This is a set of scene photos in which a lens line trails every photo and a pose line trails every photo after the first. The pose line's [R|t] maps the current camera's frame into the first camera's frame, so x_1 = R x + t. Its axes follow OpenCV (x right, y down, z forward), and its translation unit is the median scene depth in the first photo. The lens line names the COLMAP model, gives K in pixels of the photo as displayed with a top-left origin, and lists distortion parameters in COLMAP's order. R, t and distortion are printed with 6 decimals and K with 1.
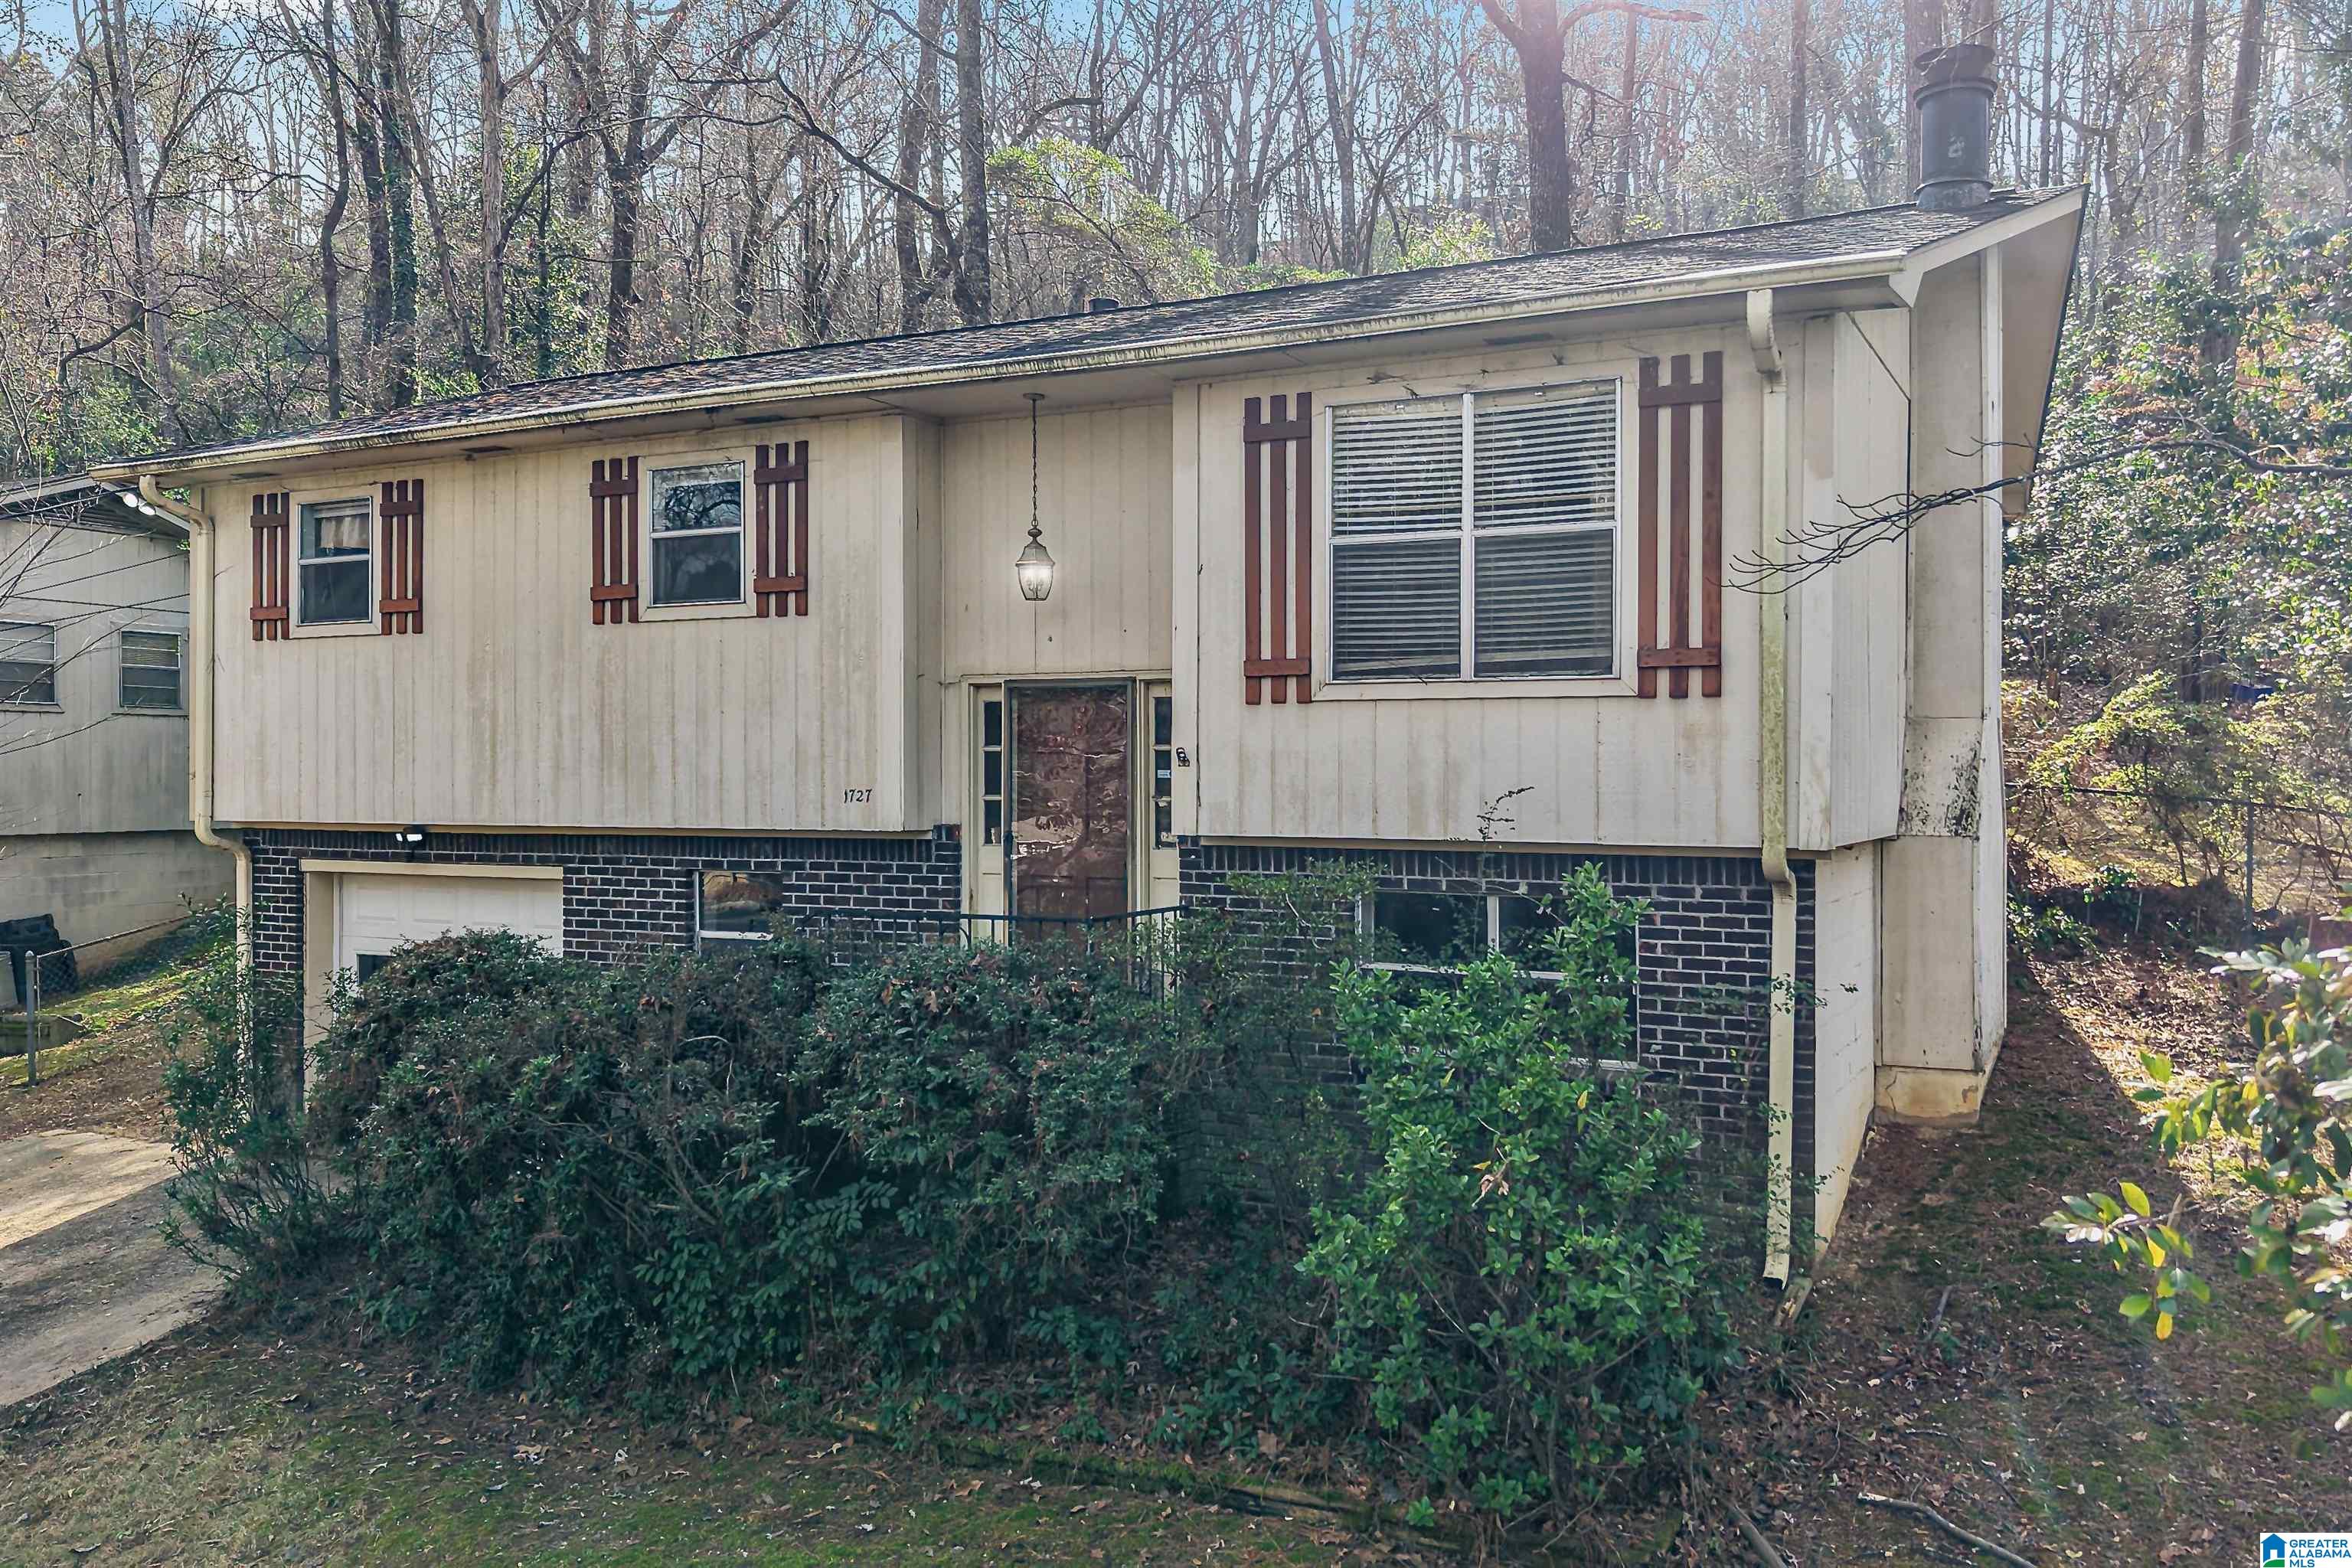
lens RADIAL K [[1831.4, 0, 1306.0], [0, 1831.4, 800.3], [0, 0, 1]] dist [0.030629, -0.076210]
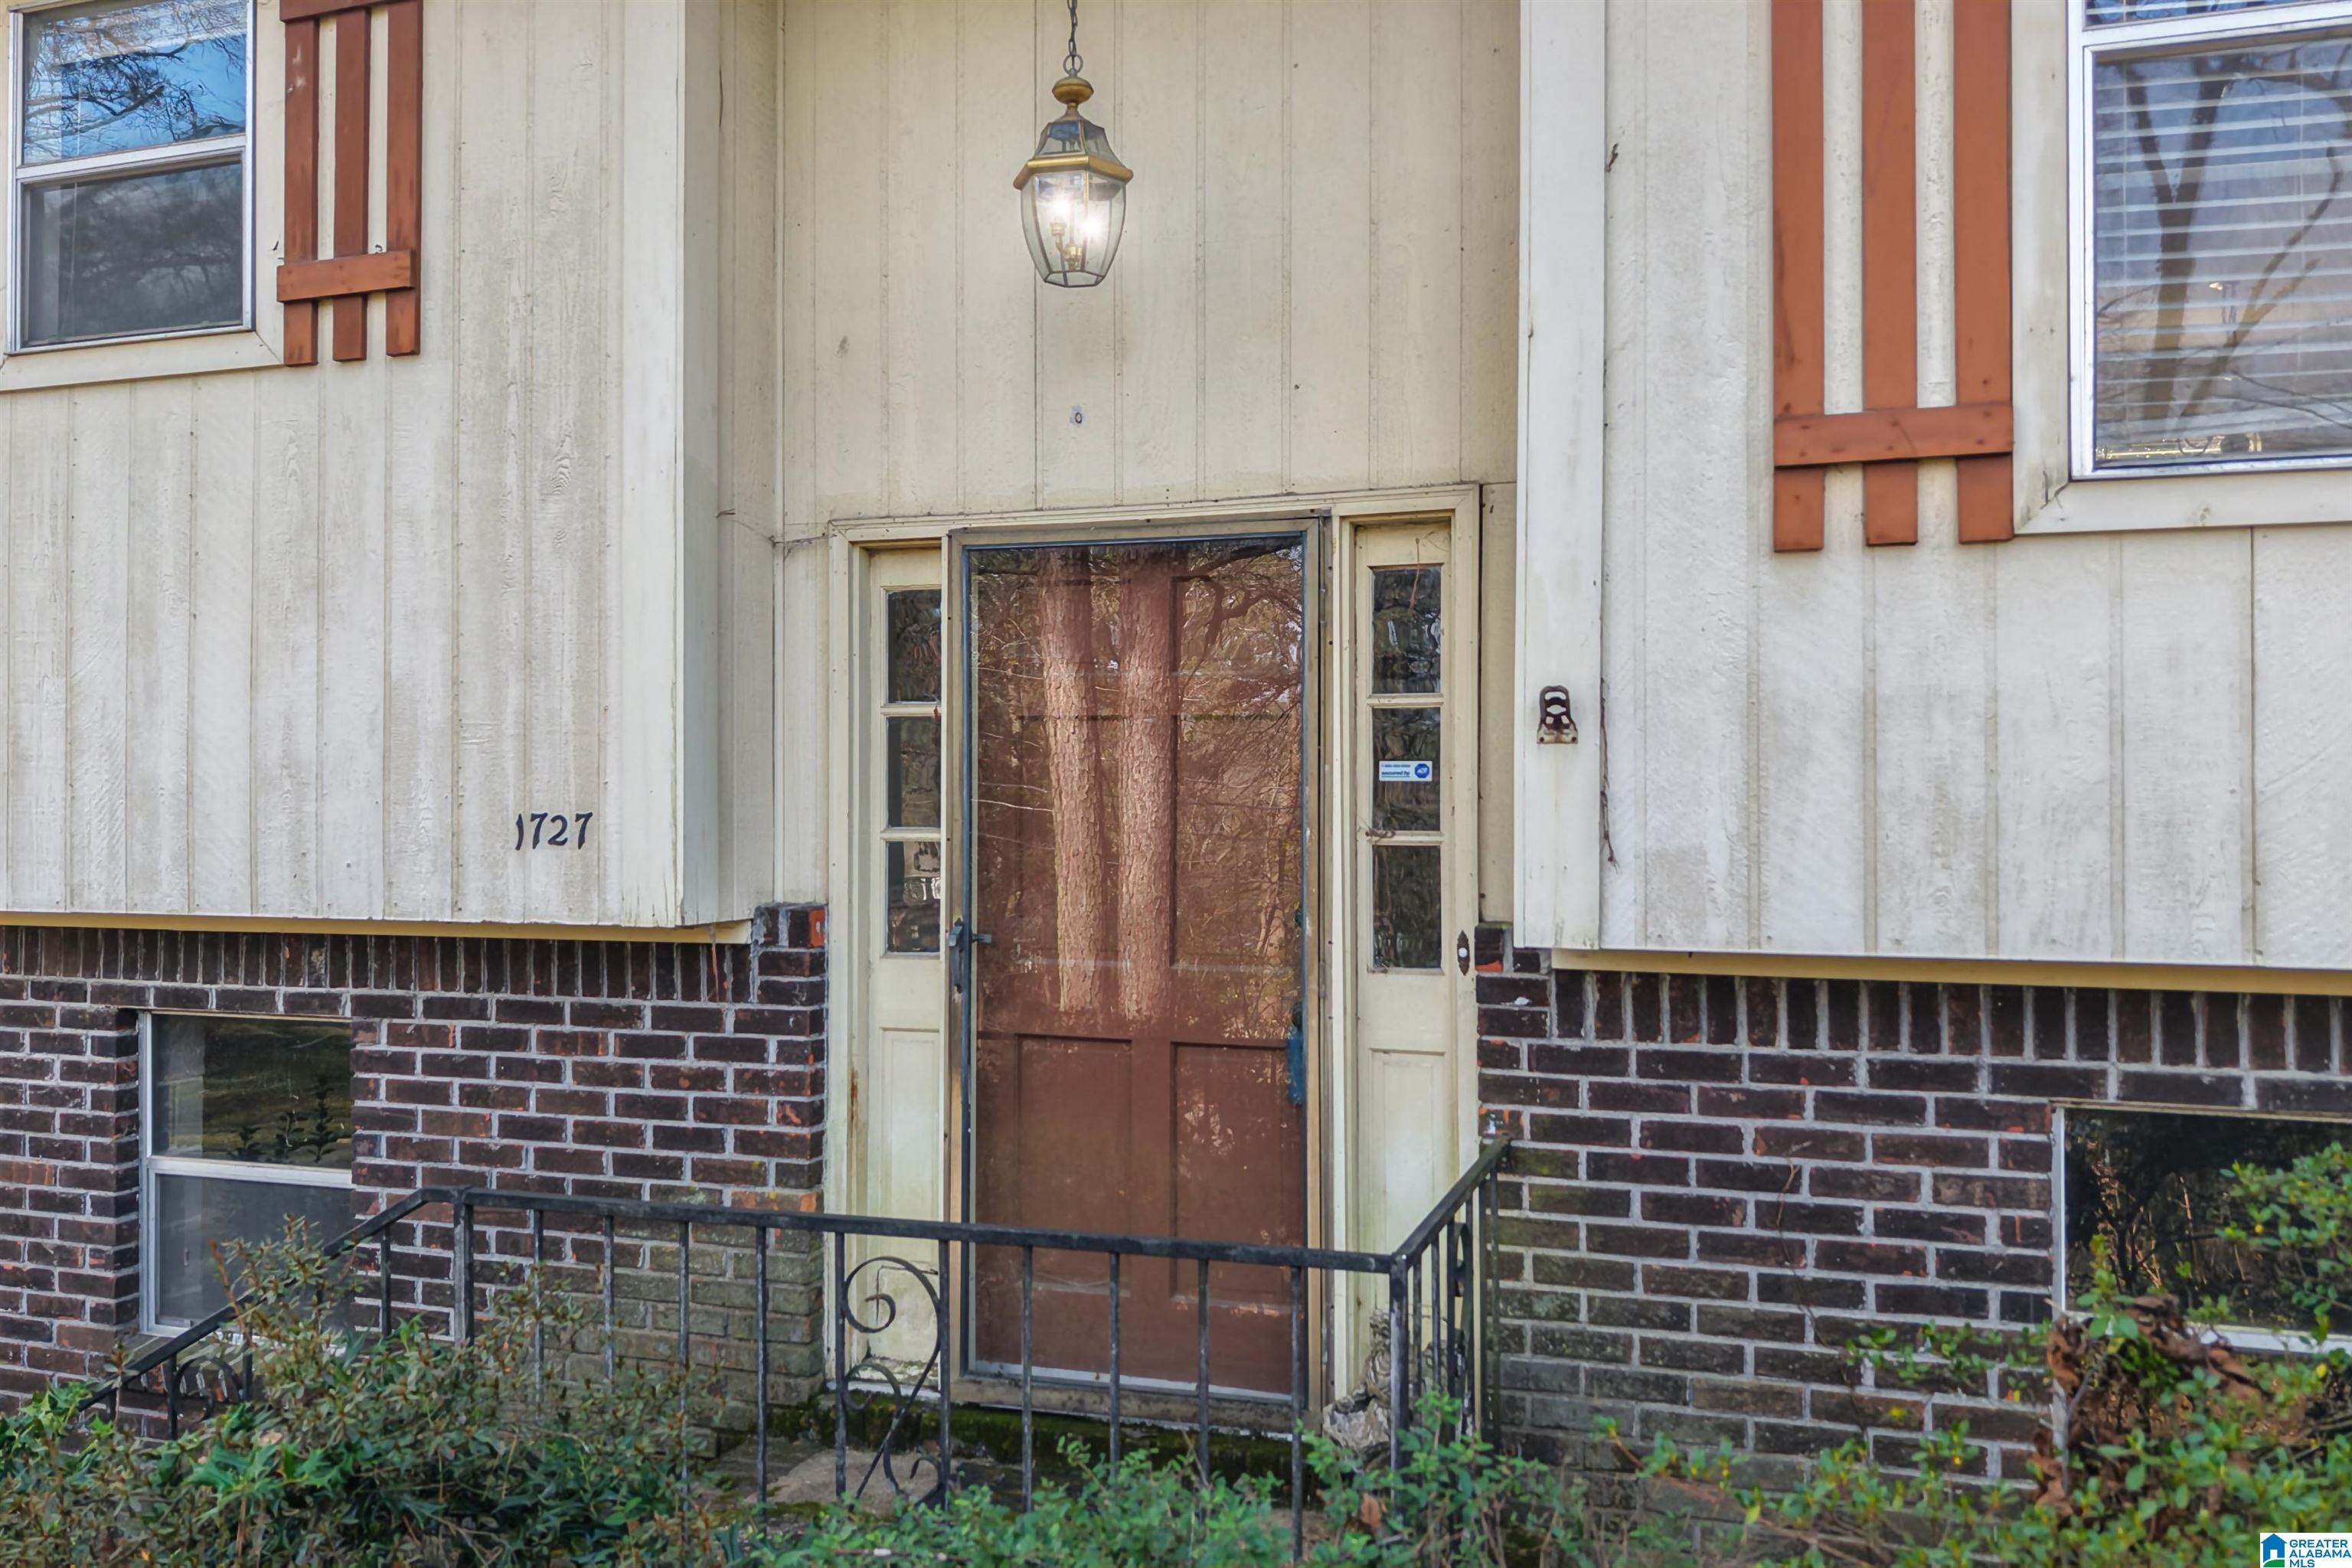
lens RADIAL K [[1831.4, 0, 1217.0], [0, 1831.4, 798.2], [0, 0, 1]] dist [0.030629, -0.076210]
pose [[0.993063, 0.001694, 0.117573, -0.152297], [0.000848, 0.999767, -0.021567, -0.000814], [-0.117582, 0.021517, 0.992830, 0.605817]]
